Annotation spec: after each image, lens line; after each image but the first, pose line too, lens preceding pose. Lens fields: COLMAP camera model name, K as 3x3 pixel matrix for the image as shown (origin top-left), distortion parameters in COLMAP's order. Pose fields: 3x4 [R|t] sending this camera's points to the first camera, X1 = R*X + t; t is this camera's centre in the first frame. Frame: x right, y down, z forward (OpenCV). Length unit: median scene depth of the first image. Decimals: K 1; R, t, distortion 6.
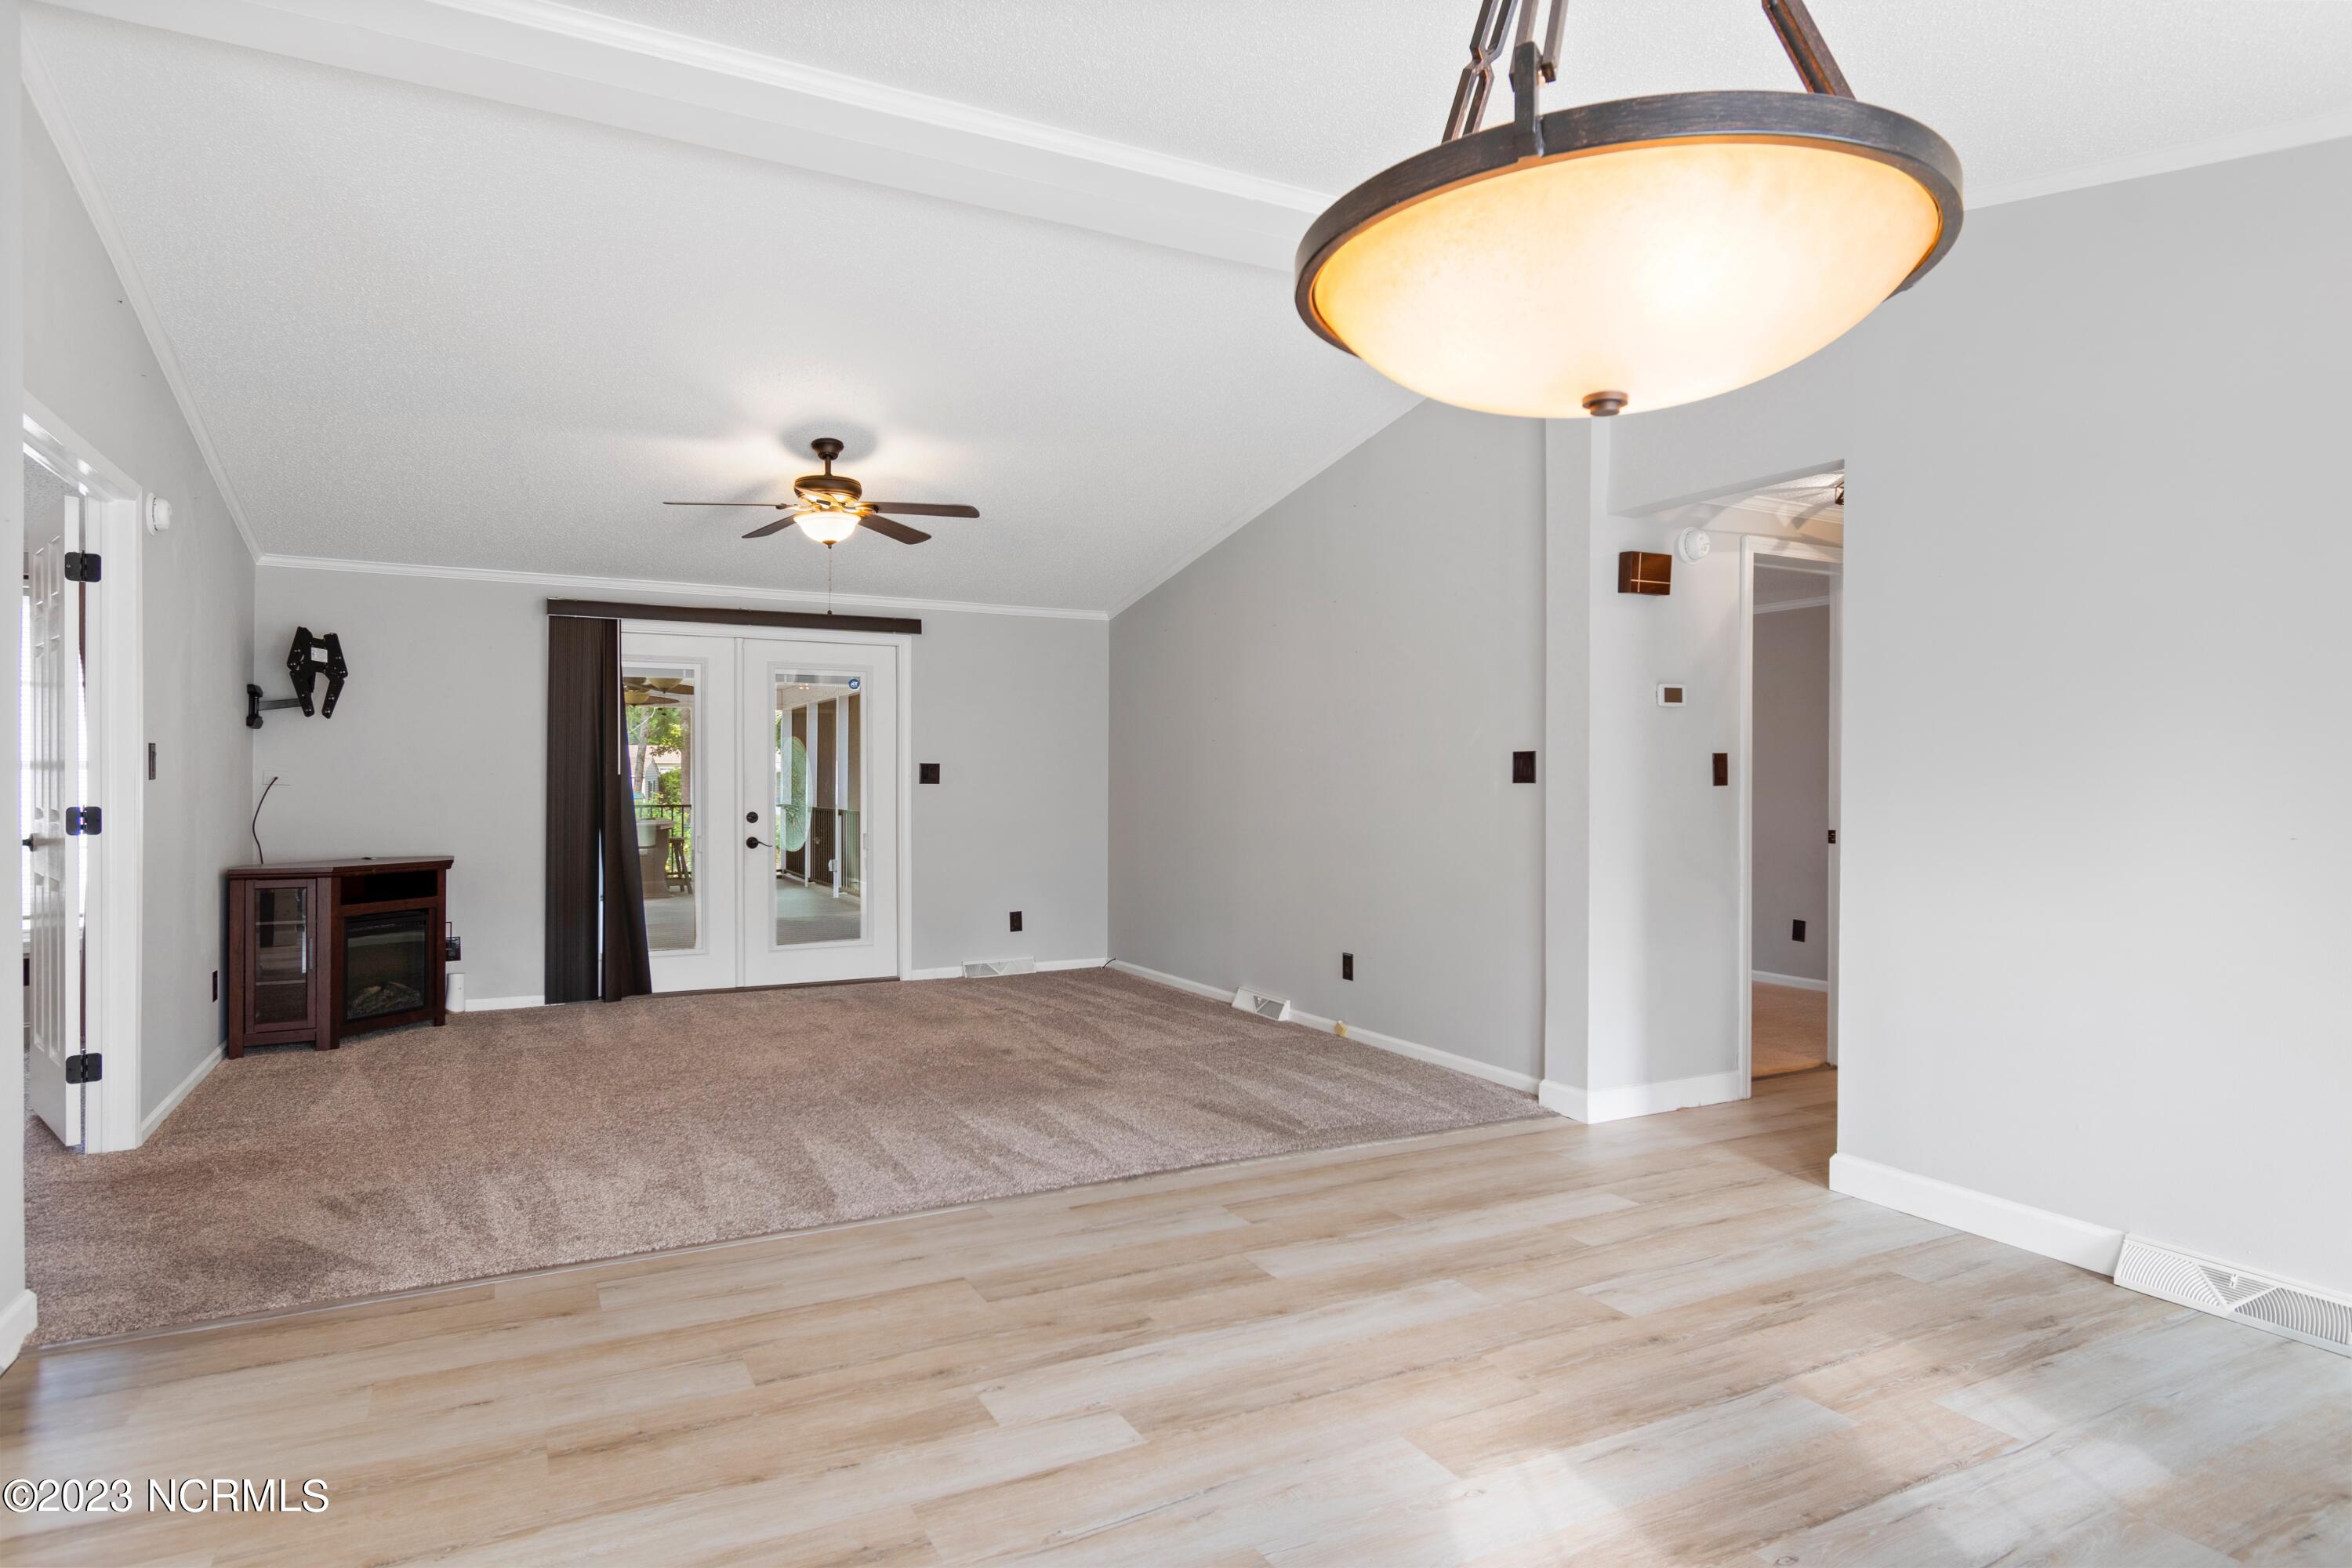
lens RADIAL K [[1298.8, 0, 1176.0], [0, 1298.8, 784.0], [0, 0, 1]] dist [-0.000665, -0.001132]
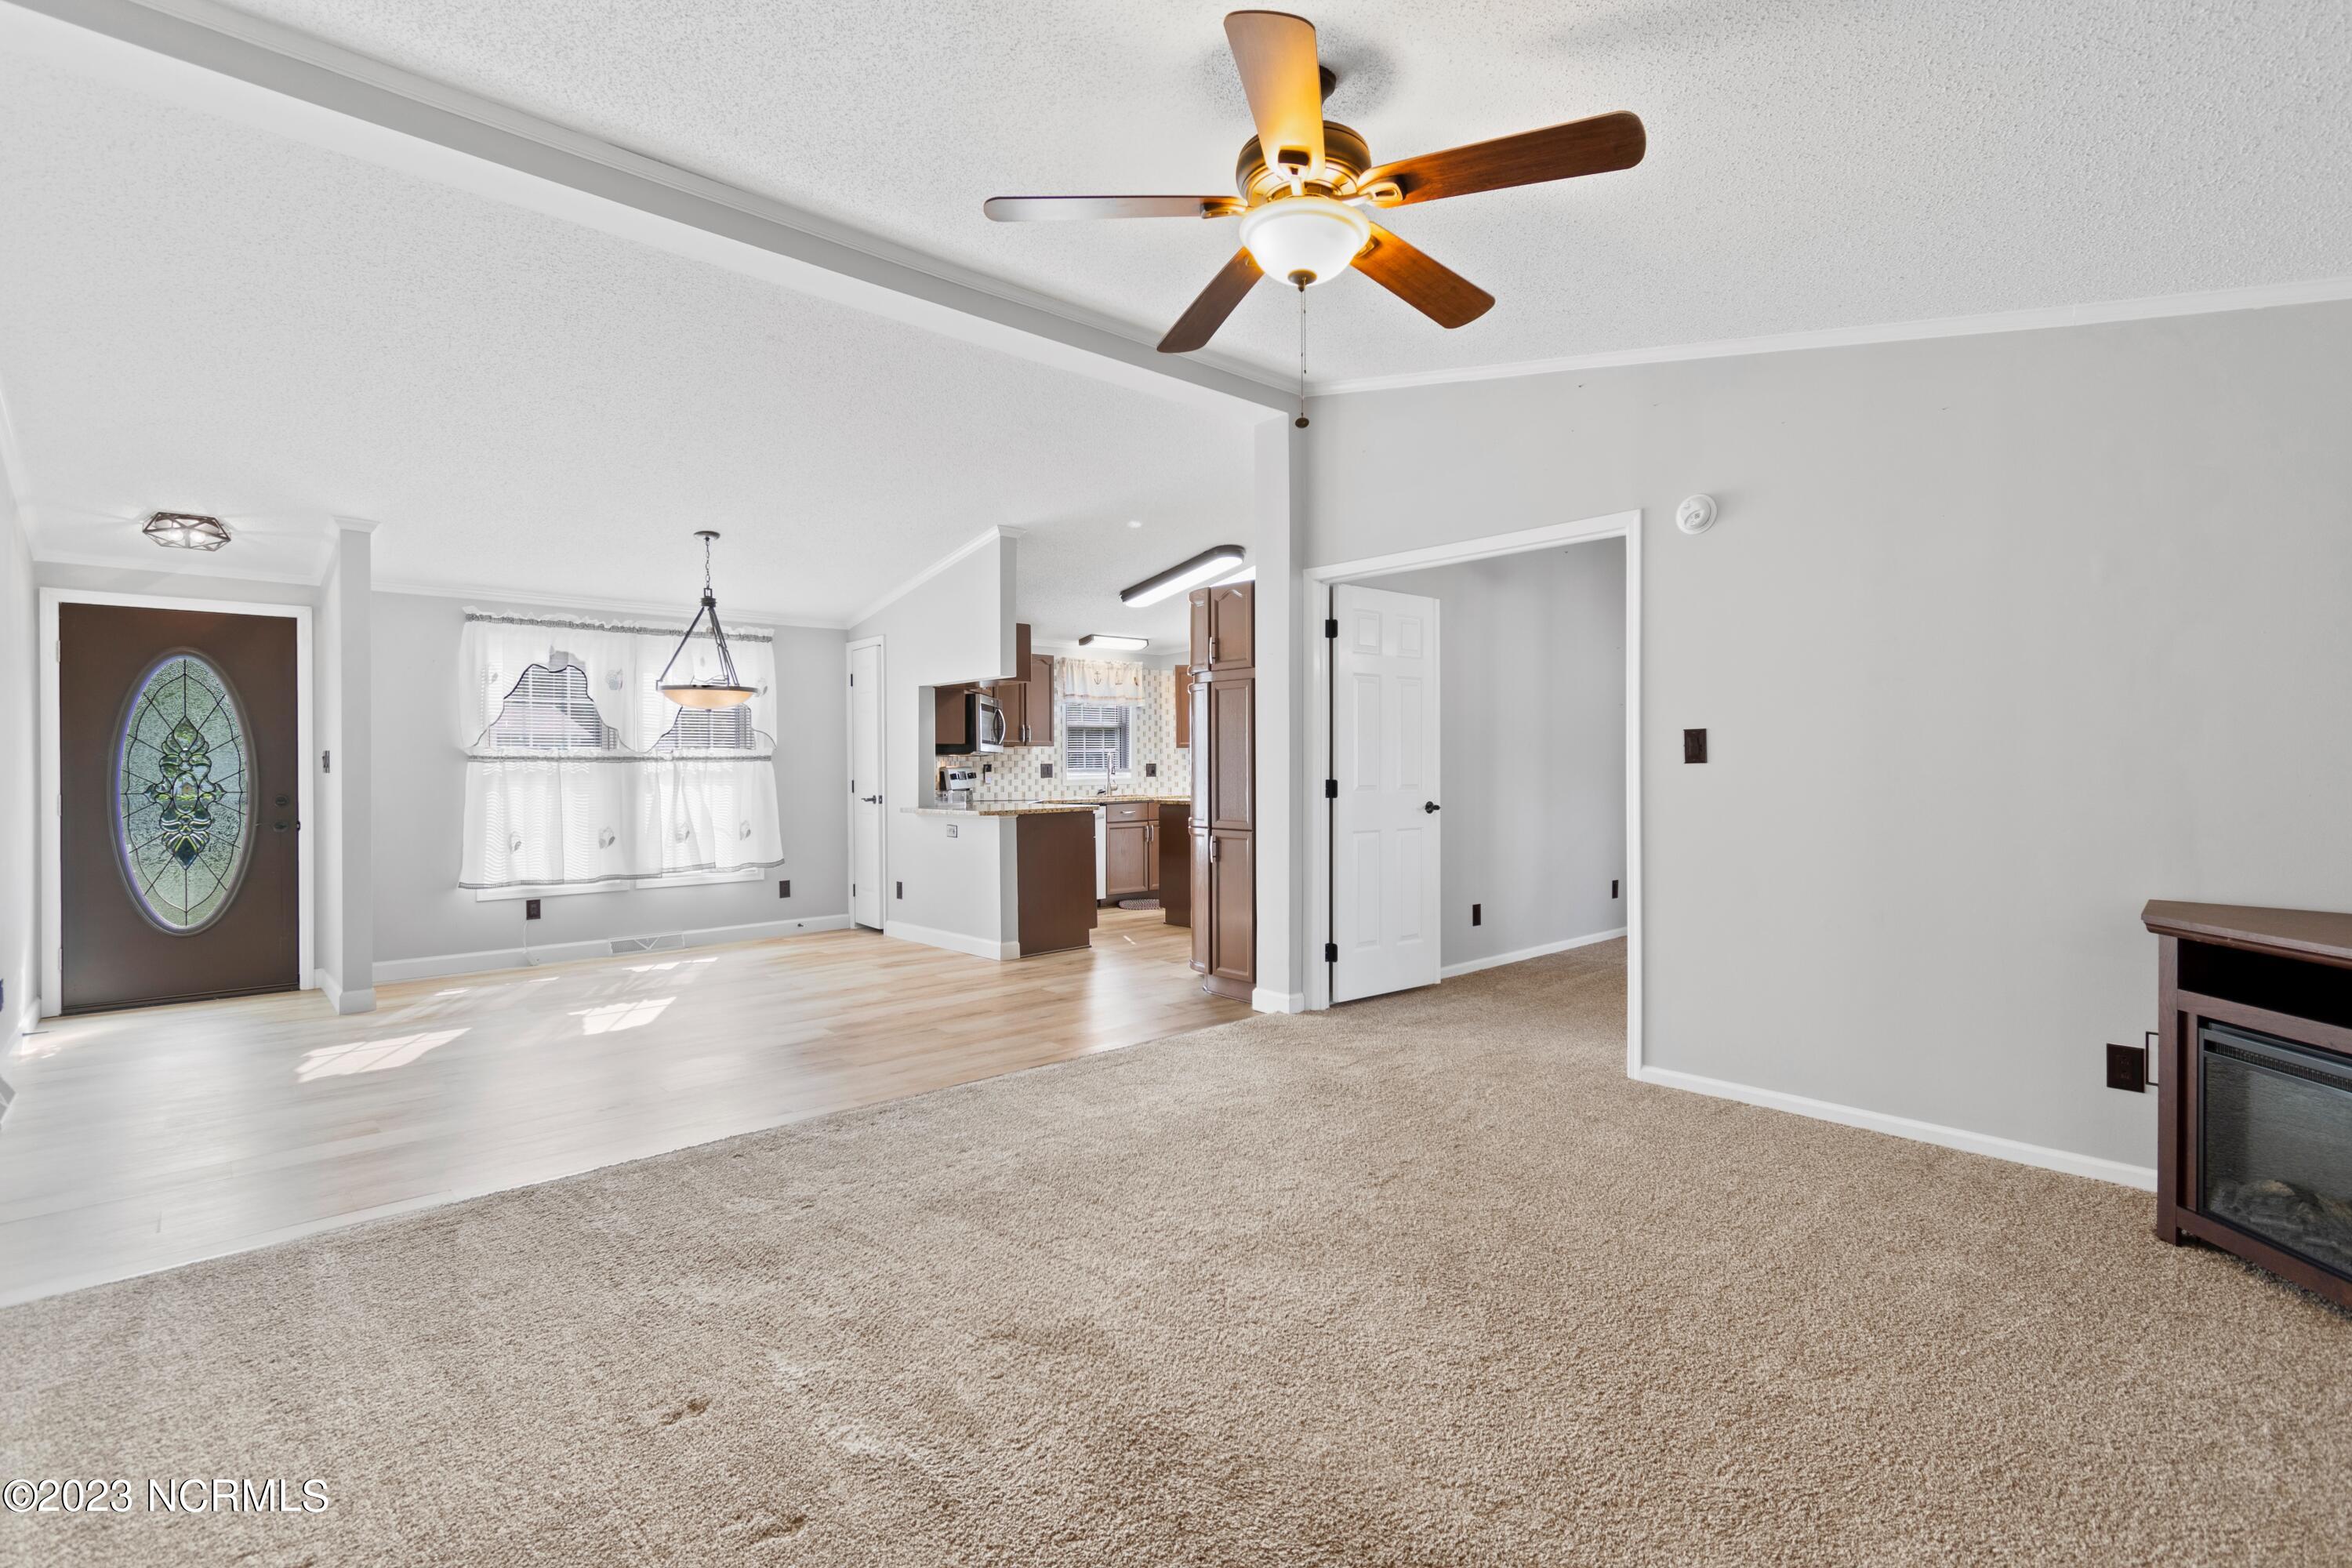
lens RADIAL K [[1079.7, 0, 1176.0], [0, 1079.7, 784.0], [0, 0, 1]] dist [0.001704, -0.000289]
pose [[-0.968275, 0.006031, -0.249816, -0.143681], [0.001453, 0.999828, 0.018505, -0.003861], [0.249885, 0.017555, -0.968116, 1.655980]]
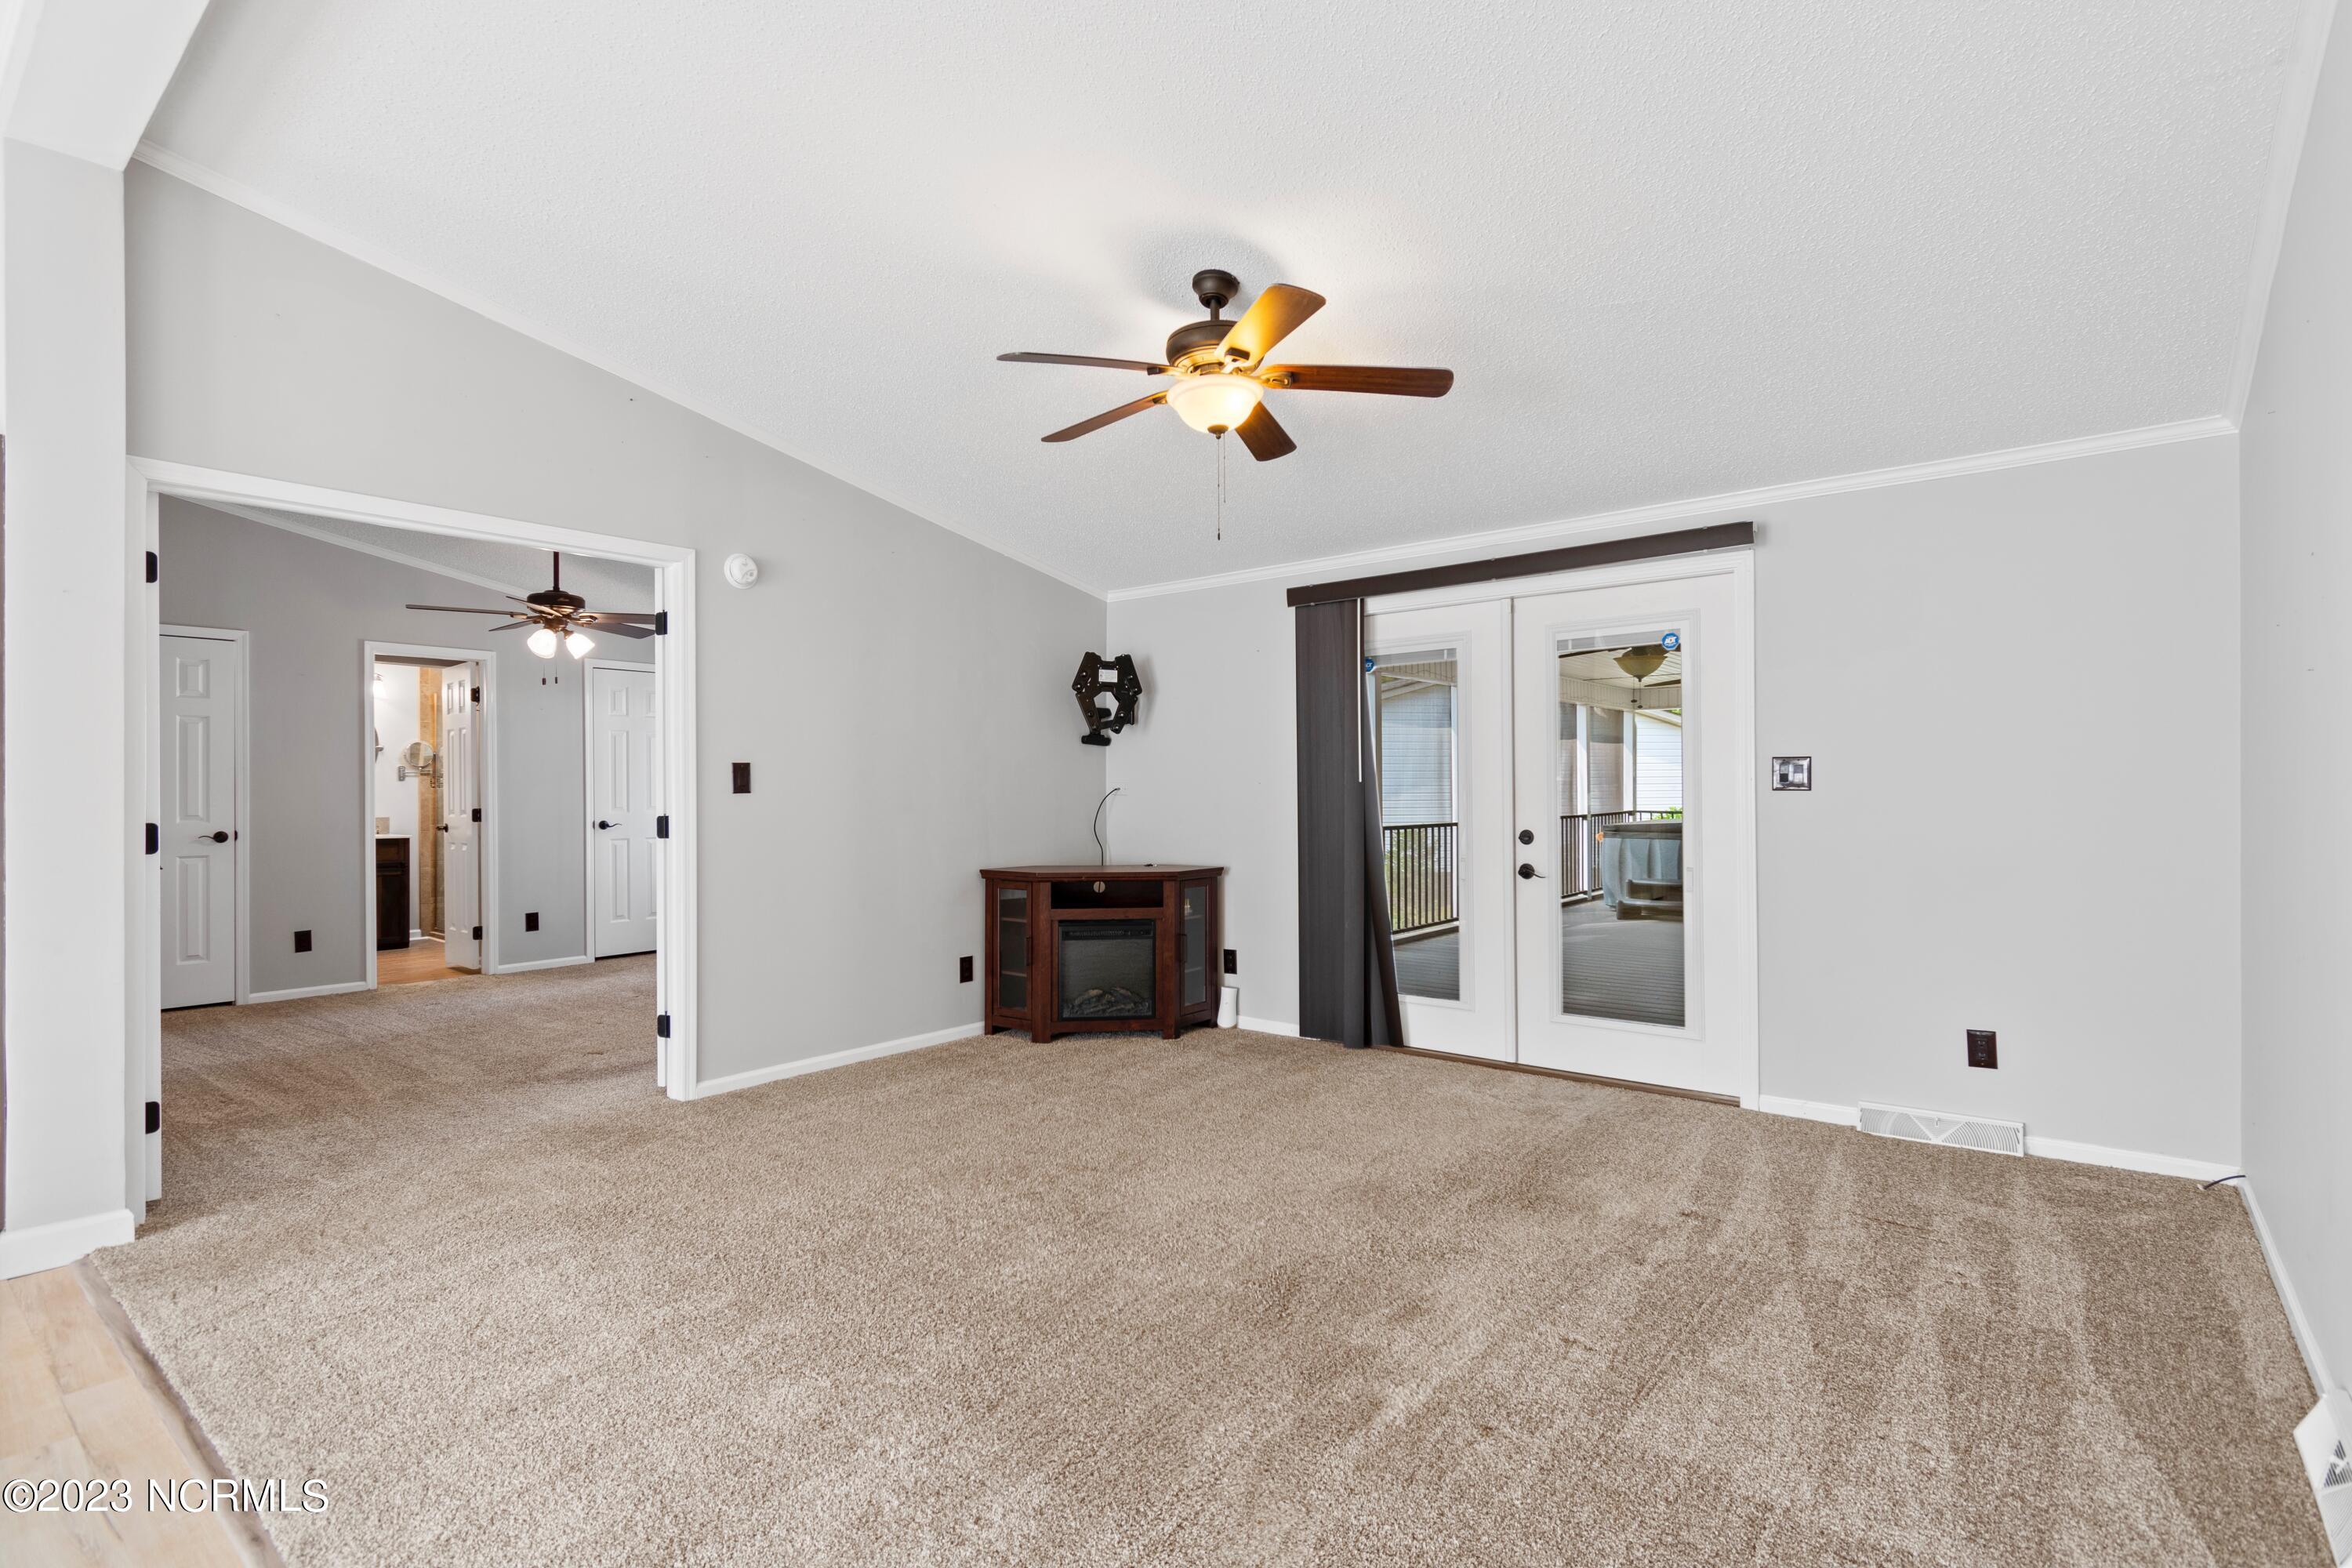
lens RADIAL K [[1118.2, 0, 1176.0], [0, 1118.2, 784.0], [0, 0, 1]] dist [-0.002019, -0.000820]
pose [[0.391112, -0.009500, -0.920294, 0.297492], [0.005699, 0.999953, -0.007901, -0.001378], [0.920326, -0.002155, 0.391147, 0.912124]]
